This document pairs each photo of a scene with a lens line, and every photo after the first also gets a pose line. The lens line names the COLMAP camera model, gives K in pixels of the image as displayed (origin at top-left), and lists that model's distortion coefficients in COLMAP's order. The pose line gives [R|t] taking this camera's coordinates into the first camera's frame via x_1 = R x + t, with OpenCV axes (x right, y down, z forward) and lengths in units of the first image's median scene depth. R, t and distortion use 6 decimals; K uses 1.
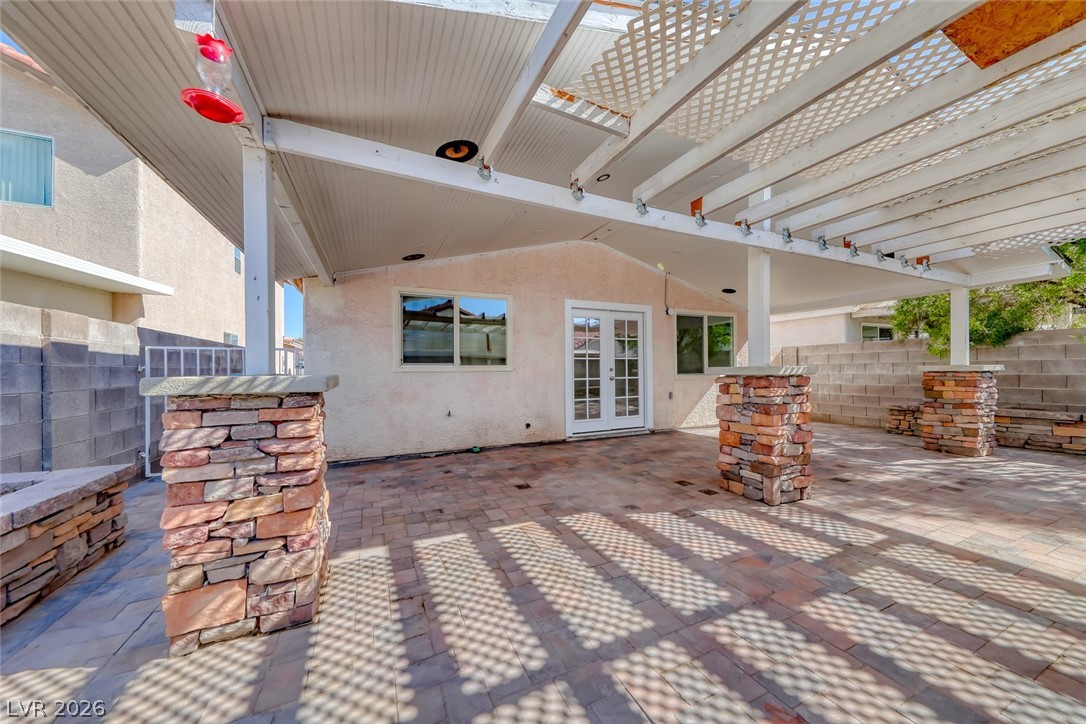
lens RADIAL K [[374.1, 0, 537.5], [0, 374.1, 371.9], [0, 0, 1]] dist [0.016680, -0.007654]
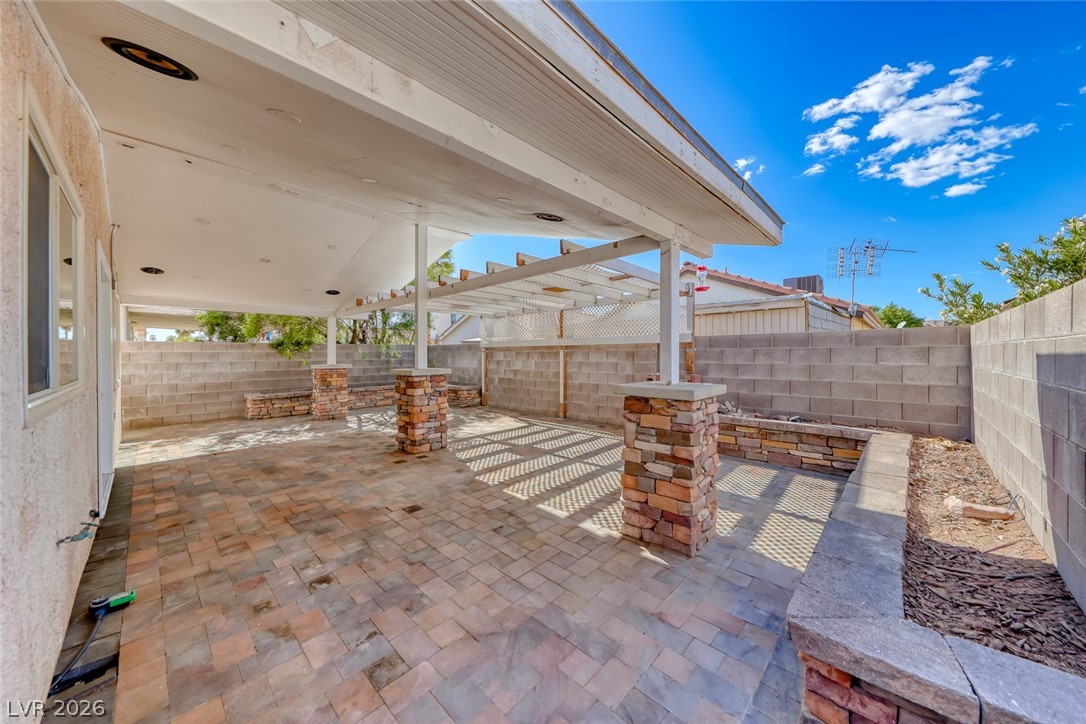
lens RADIAL K [[377.4, 0, 542.2], [0, 377.4, 360.7], [0, 0, 1]] dist [0.017519, -0.008050]
pose [[-0.387796, -0.006239, 0.921724, -1.390626], [0.010435, 0.999883, 0.011159, -0.081654], [-0.921686, 0.013946, -0.387685, 1.474096]]
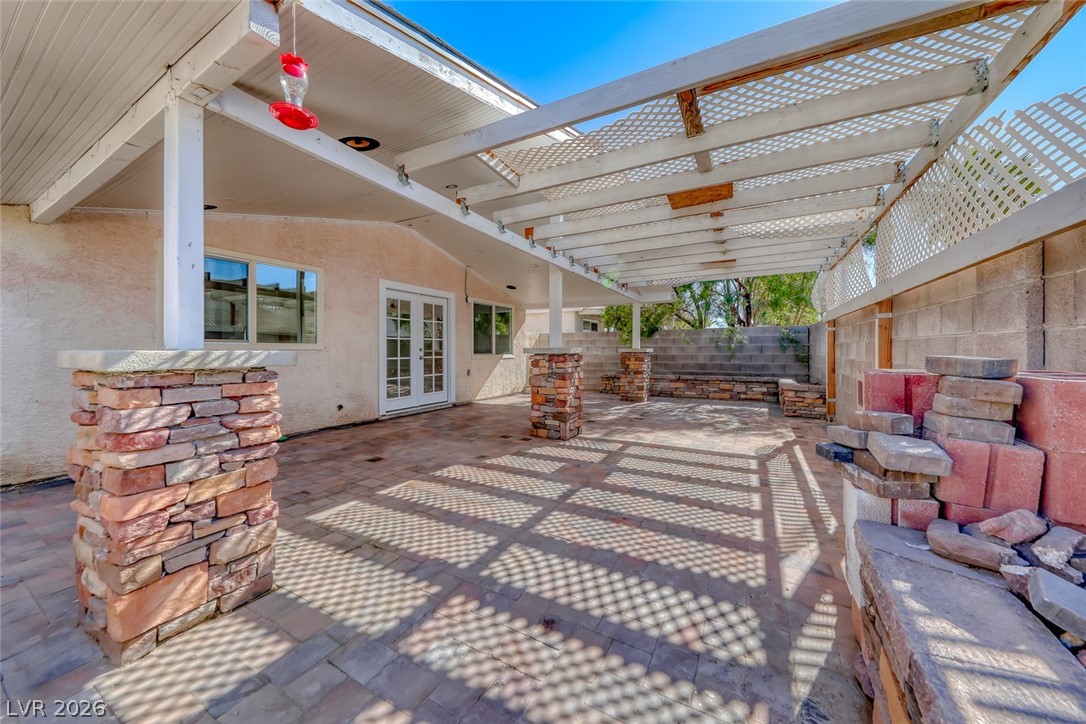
lens RADIAL K [[377.4, 0, 542.2], [0, 377.4, 360.7], [0, 0, 1]] dist [0.017519, -0.008050]
pose [[0.800163, -0.008441, 0.599723, -0.410954], [-0.003639, 0.999814, 0.018927, 0.010013], [-0.599772, -0.017328, 0.799983, -0.173102]]
